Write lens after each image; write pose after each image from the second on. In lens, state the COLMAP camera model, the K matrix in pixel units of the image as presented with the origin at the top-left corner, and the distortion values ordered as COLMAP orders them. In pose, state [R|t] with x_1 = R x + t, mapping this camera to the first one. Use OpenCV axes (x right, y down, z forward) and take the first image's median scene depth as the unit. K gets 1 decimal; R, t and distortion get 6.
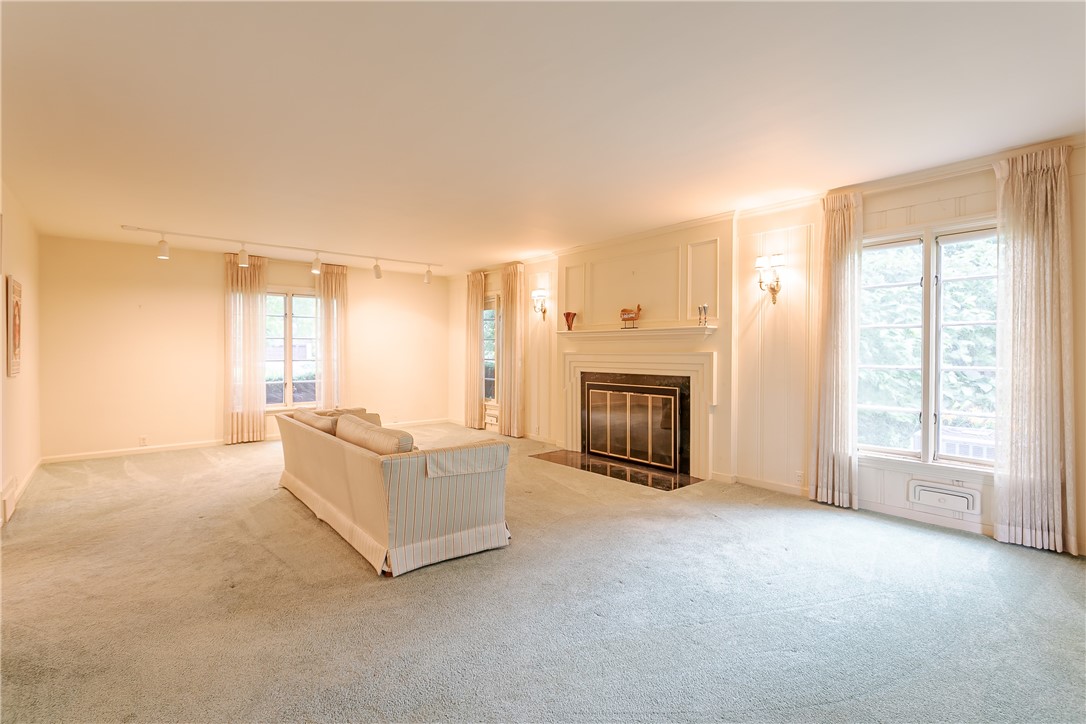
lens RADIAL K [[511.6, 0, 543.0], [0, 511.6, 362.0], [0, 0, 1]] dist [-0.000630, -0.000018]
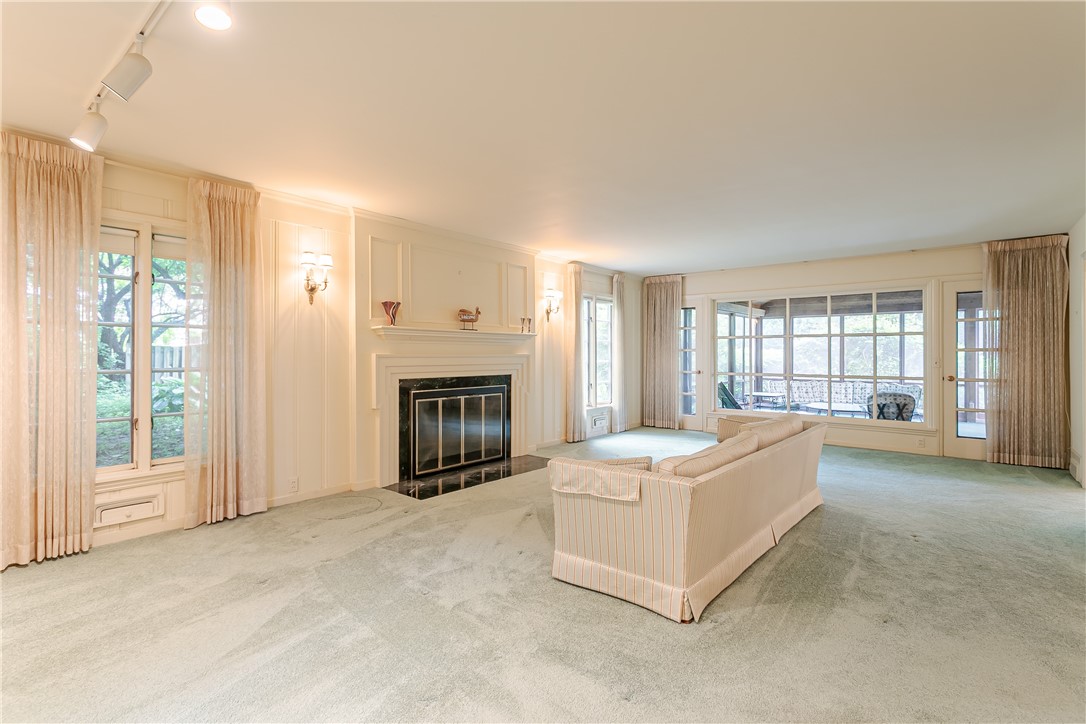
lens RADIAL K [[527.3, 0, 543.0], [0, 527.3, 362.0], [0, 0, 1]] dist [0.000444, -0.000039]
pose [[-0.195492, -0.020421, 0.980493, -0.833443], [0.014314, 0.999617, 0.023674, -0.026056], [-0.980601, 0.018663, -0.195125, 1.042512]]
